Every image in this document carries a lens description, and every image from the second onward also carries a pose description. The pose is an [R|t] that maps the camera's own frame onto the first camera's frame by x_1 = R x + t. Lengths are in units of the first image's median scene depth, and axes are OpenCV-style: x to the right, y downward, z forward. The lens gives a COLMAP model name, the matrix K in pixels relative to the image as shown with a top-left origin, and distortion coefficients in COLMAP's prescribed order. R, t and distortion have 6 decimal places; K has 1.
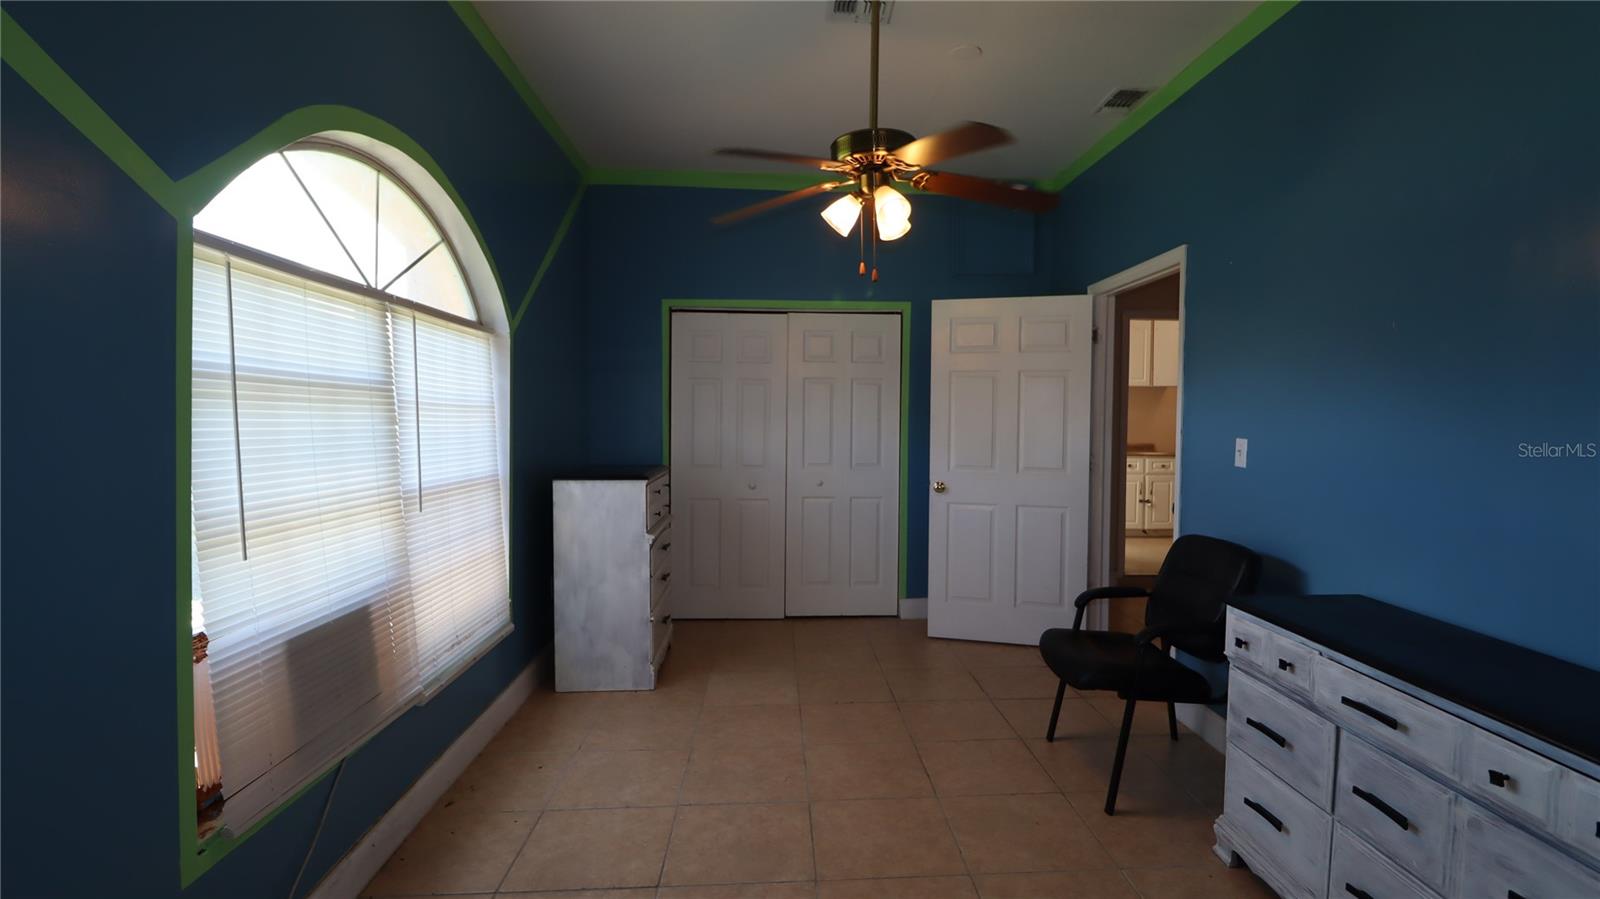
lens RADIAL K [[760.7, 0, 822.3], [0, 760.7, 443.0], [0, 0, 1]] dist [-0.000099, -0.000035]
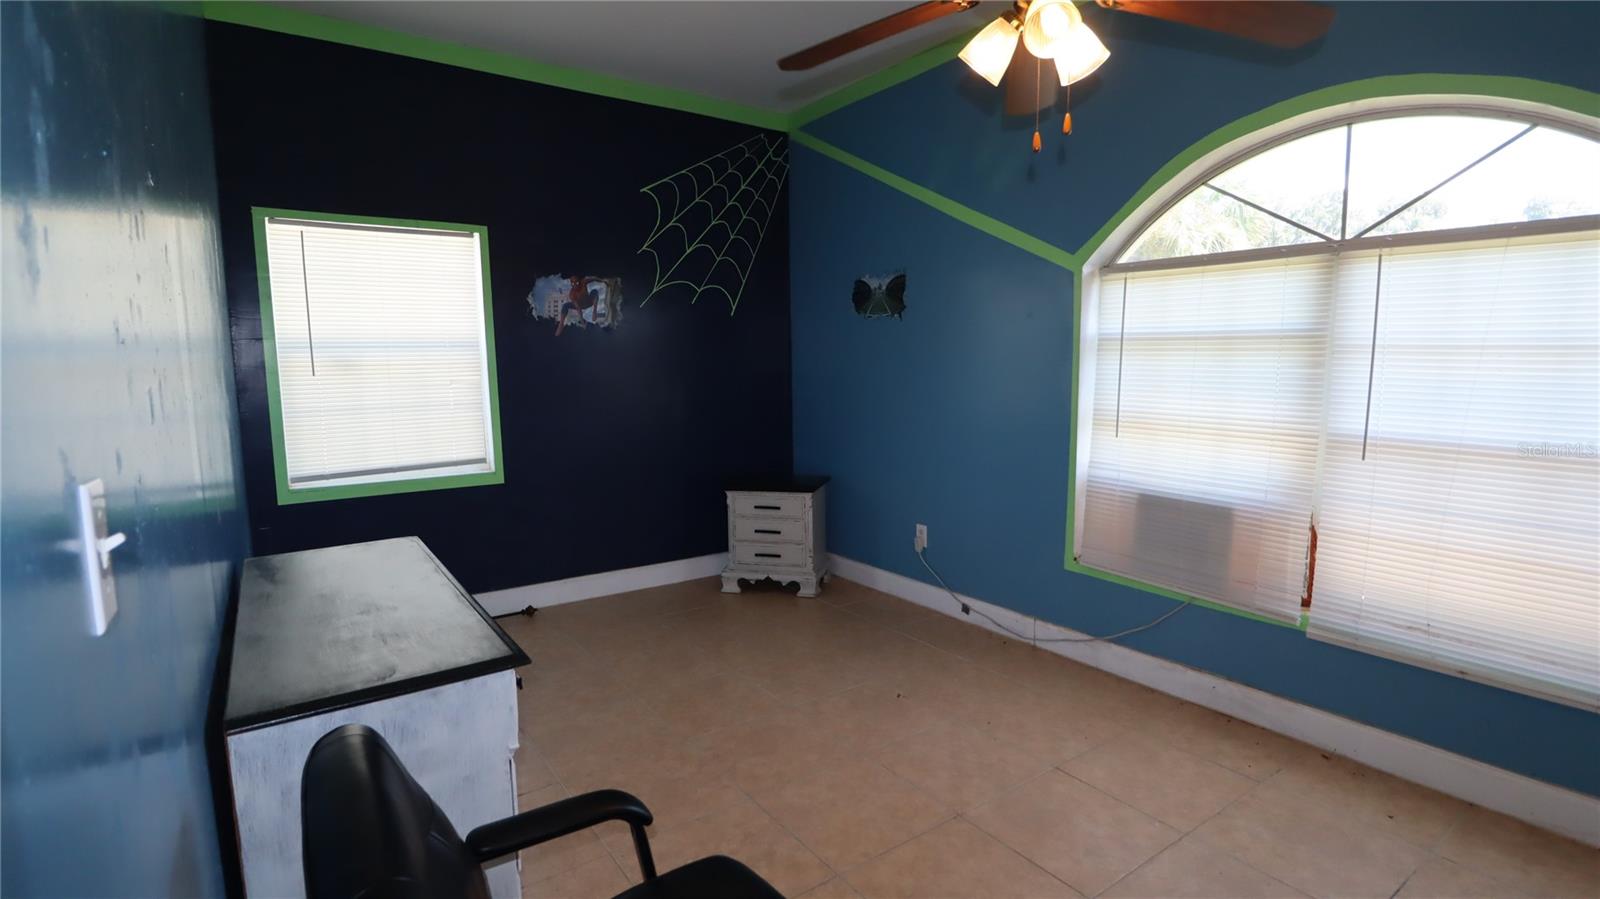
lens RADIAL K [[760.7, 0, 822.3], [0, 760.7, 443.0], [0, 0, 1]] dist [-0.000099, -0.000035]
pose [[-0.842222, 0.059610, -0.535825, 0.675812], [-0.018503, 0.990087, 0.139229, -0.063041], [0.538813, 0.127176, -0.832770, 1.710909]]
